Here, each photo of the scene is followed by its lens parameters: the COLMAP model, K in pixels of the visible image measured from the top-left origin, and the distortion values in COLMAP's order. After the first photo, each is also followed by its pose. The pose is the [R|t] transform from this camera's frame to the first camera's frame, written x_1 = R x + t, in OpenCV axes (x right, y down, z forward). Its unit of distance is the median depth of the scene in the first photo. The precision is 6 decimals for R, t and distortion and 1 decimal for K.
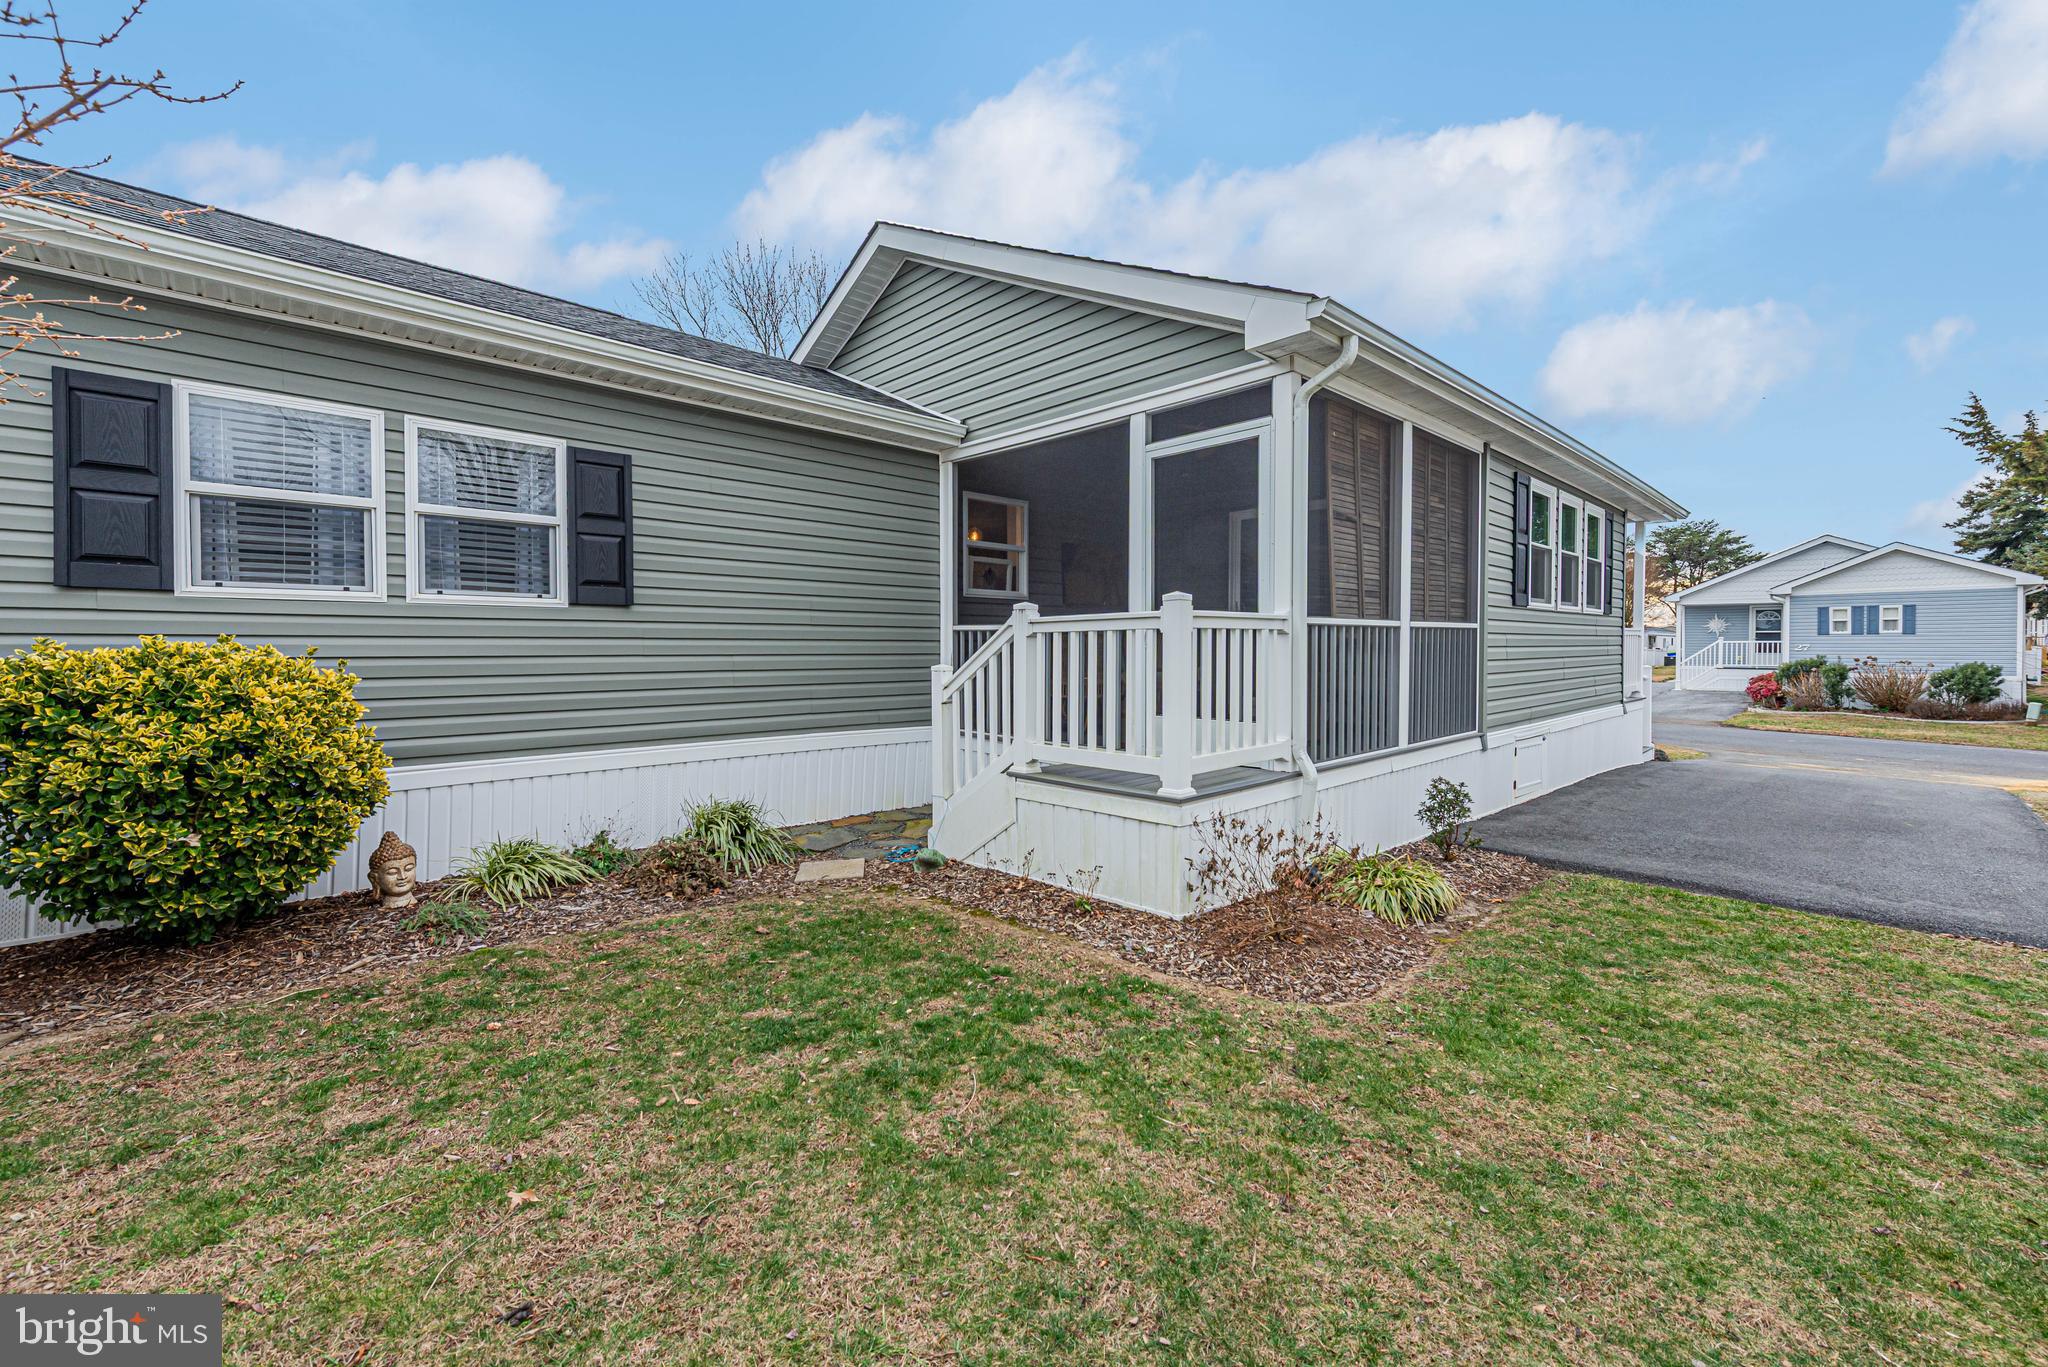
lens RADIAL K [[812.8, 0, 1028.4], [0, 812.8, 667.6], [0, 0, 1]] dist [0.017122, -0.002038]
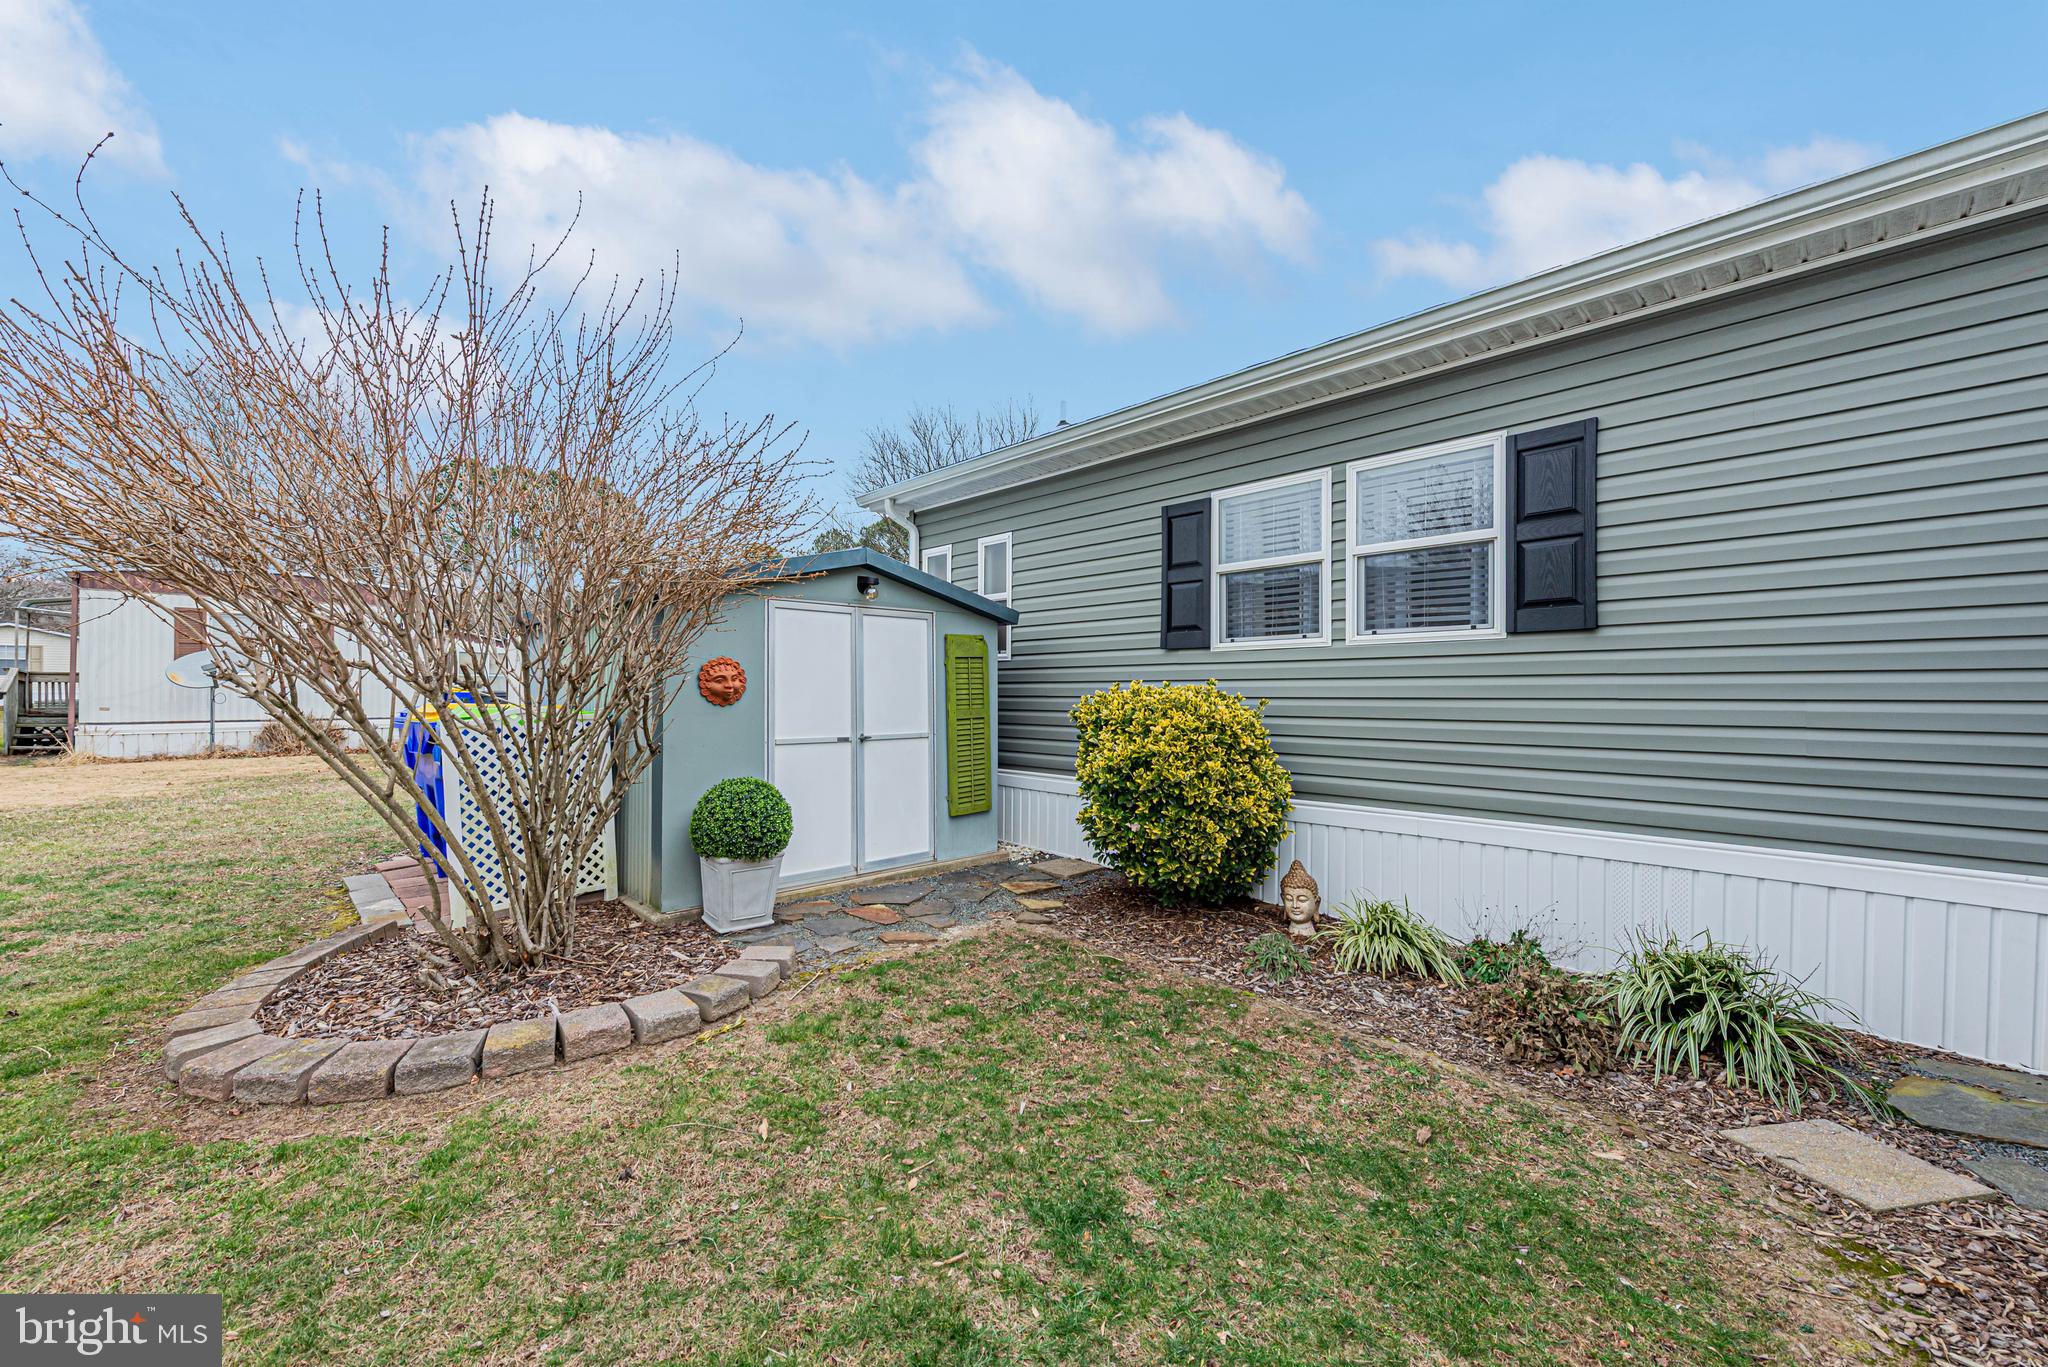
lens RADIAL K [[812.8, 0, 1023.5], [0, 812.8, 694.5], [0, 0, 1]] dist [0.017122, -0.002038]
pose [[-0.000196, 0.001668, -0.999999, 0.302299], [-0.025441, 0.999675, 0.001672, -0.010310], [0.999676, 0.025442, -0.000153, 0.678463]]
